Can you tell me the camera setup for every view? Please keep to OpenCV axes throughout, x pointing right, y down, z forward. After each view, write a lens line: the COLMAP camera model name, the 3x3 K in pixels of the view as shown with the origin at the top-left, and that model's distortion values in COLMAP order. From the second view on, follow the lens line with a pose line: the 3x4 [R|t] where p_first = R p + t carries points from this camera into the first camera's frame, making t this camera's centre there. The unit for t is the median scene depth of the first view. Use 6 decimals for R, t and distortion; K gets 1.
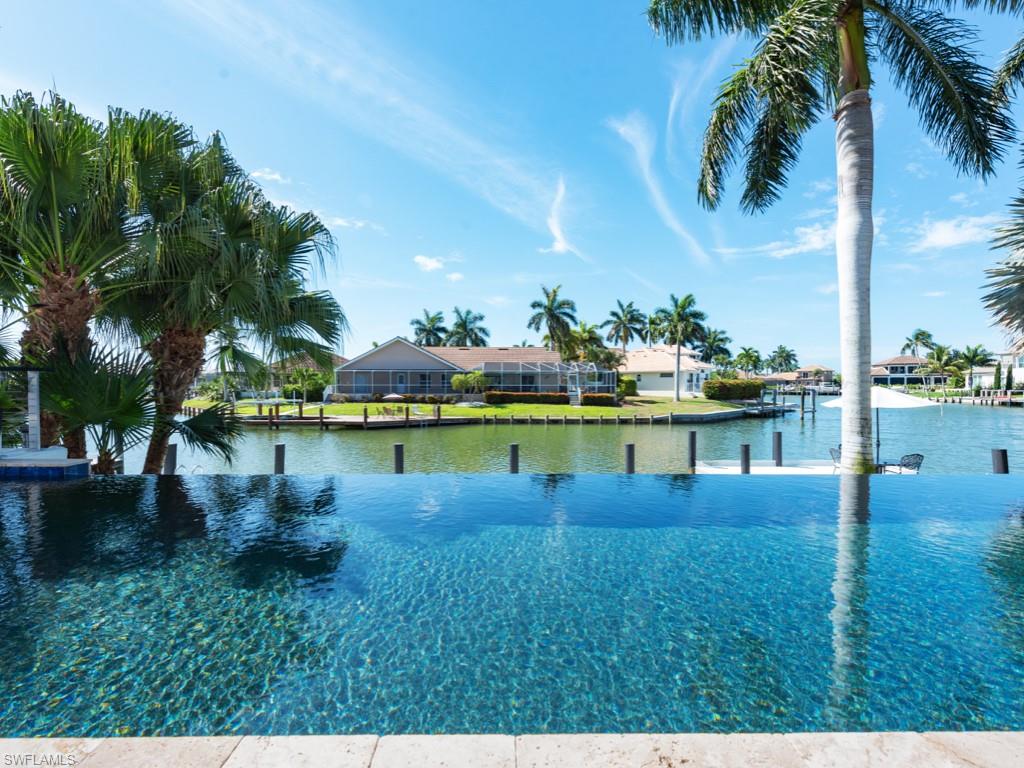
lens RADIAL K [[453.2, 0, 508.6], [0, 453.2, 393.5], [0, 0, 1]] dist [0.006090, -0.000768]
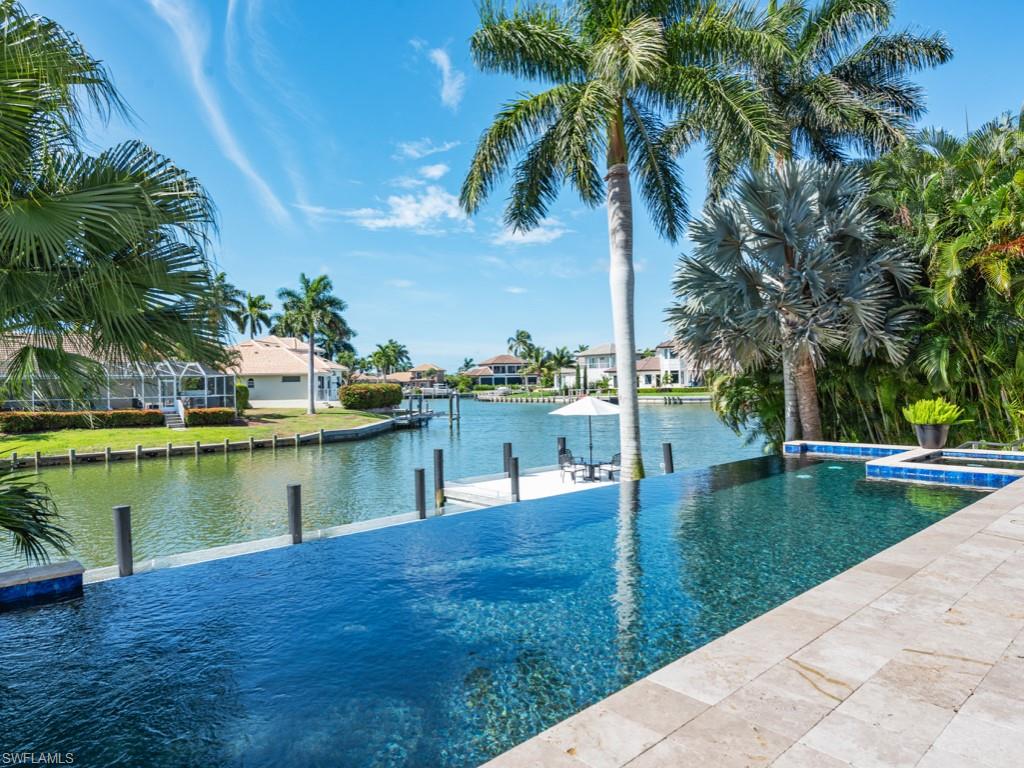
lens RADIAL K [[638.9, 0, 498.7], [0, 638.9, 397.1], [0, 0, 1]] dist [0.032958, -0.006017]
pose [[0.749007, -0.028565, 0.661946, -0.096111], [0.032309, 0.999456, 0.006572, -0.007380], [-0.661773, 0.016464, 0.749523, -0.011580]]
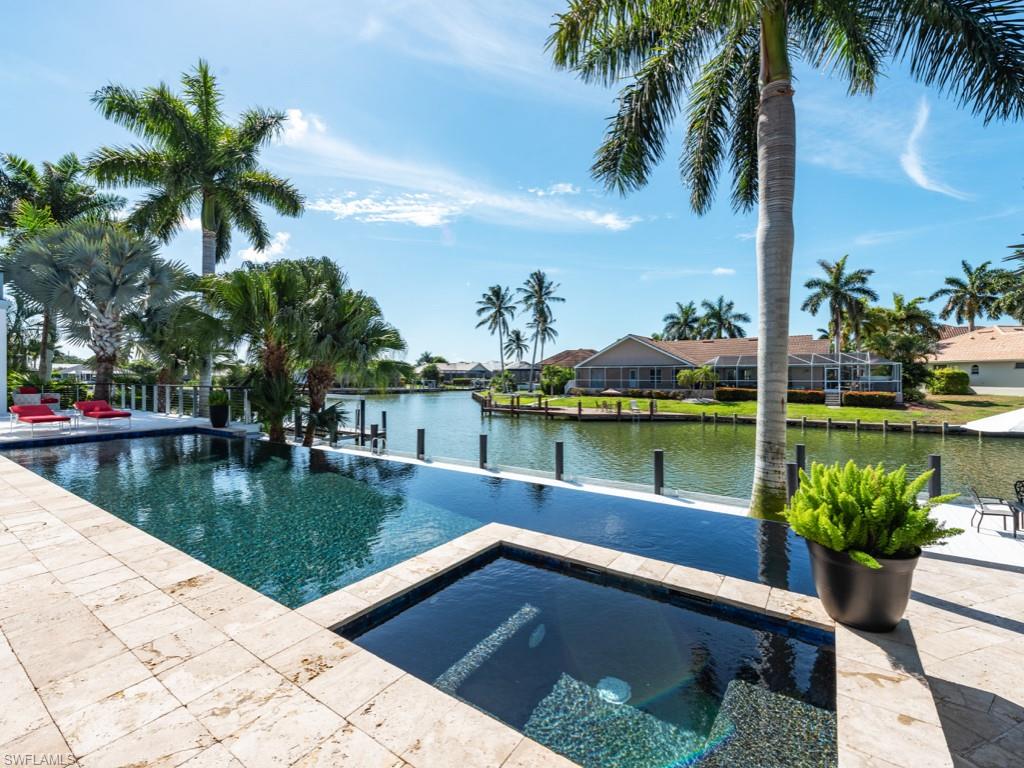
lens RADIAL K [[455.5, 0, 512.6], [0, 455.5, 375.2], [0, 0, 1]] dist [0.002341, 0.001084]
pose [[0.803481, -0.003649, -0.595319, 0.139327], [-0.007480, 0.999840, -0.016223, -0.009062], [0.595283, 0.017488, 0.803326, -0.006630]]
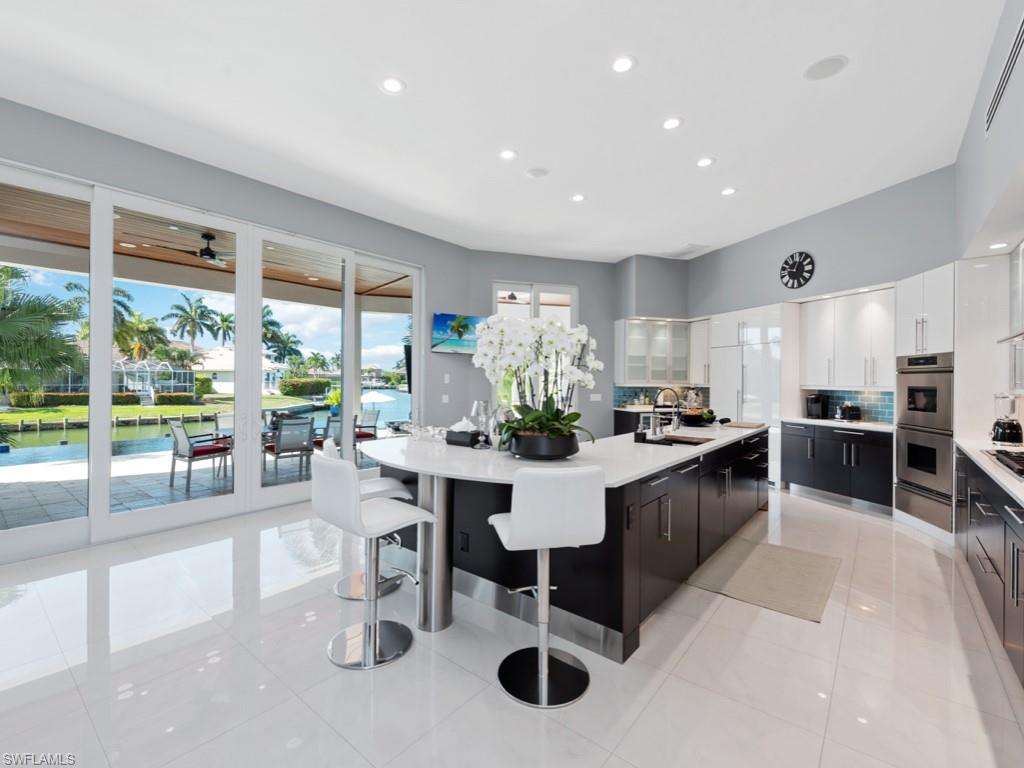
lens RADIAL K [[453.2, 0, 510.1], [0, 453.2, 386.1], [0, 0, 1]] dist [0.006090, -0.000768]
pose [[0.630618, -0.005789, 0.776072, -0.097942], [0.007156, 0.999973, 0.001644, -0.009269], [-0.776061, 0.004517, 0.630642, -0.186371]]
